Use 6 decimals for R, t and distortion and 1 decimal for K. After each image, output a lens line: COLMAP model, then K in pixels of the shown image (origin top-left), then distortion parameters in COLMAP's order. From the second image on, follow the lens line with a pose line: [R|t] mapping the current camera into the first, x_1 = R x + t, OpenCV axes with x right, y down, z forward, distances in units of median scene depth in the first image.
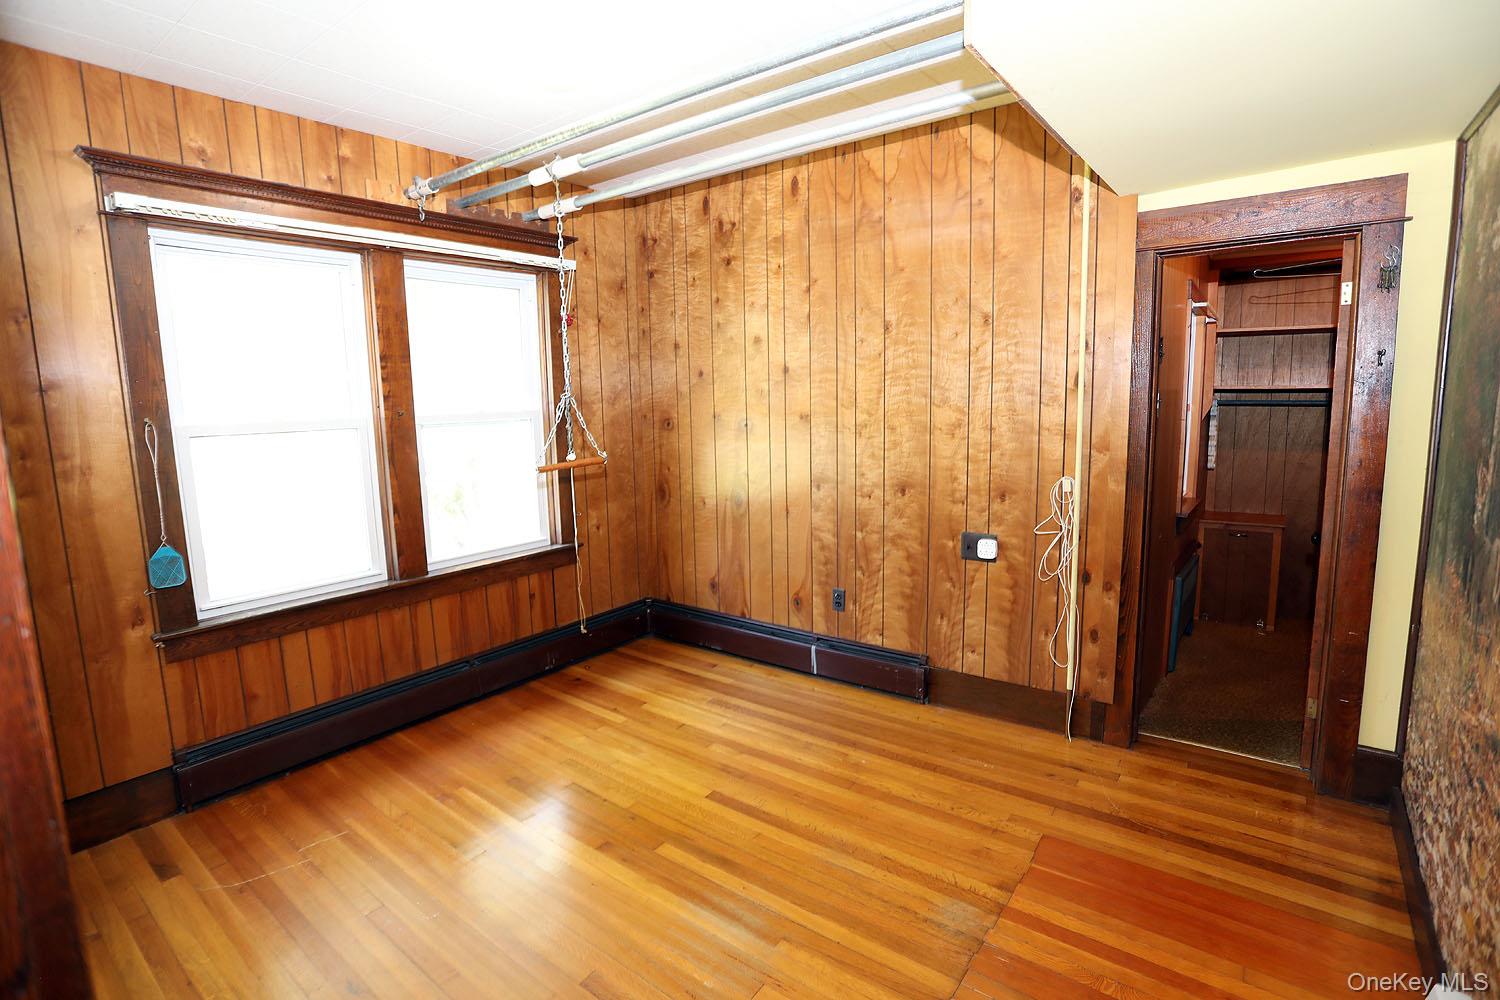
lens RADIAL K [[723.2, 0, 756.2], [0, 723.2, 493.6], [0, 0, 1]] dist [-0.080620, 0.033602]
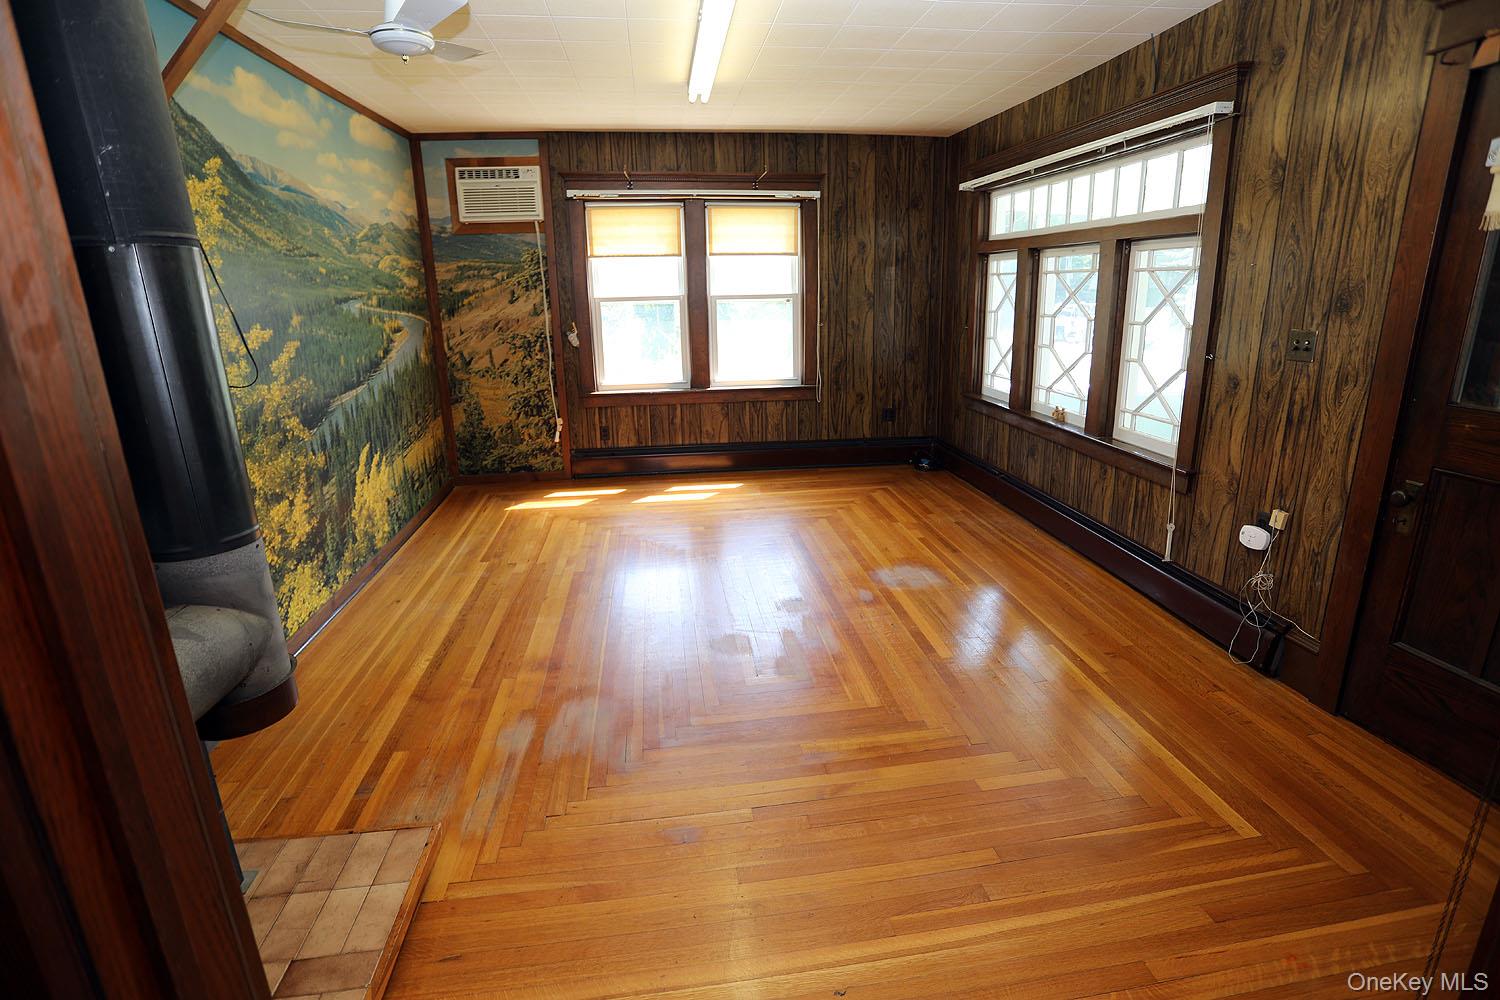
lens RADIAL K [[723.2, 0, 756.2], [0, 723.2, 493.6], [0, 0, 1]] dist [-0.080620, 0.033602]
pose [[0.712266, 0.200879, -0.672550, 0.828614], [-0.098060, 0.977254, 0.188038, 0.021653], [0.695026, -0.067982, 0.715764, -0.198748]]
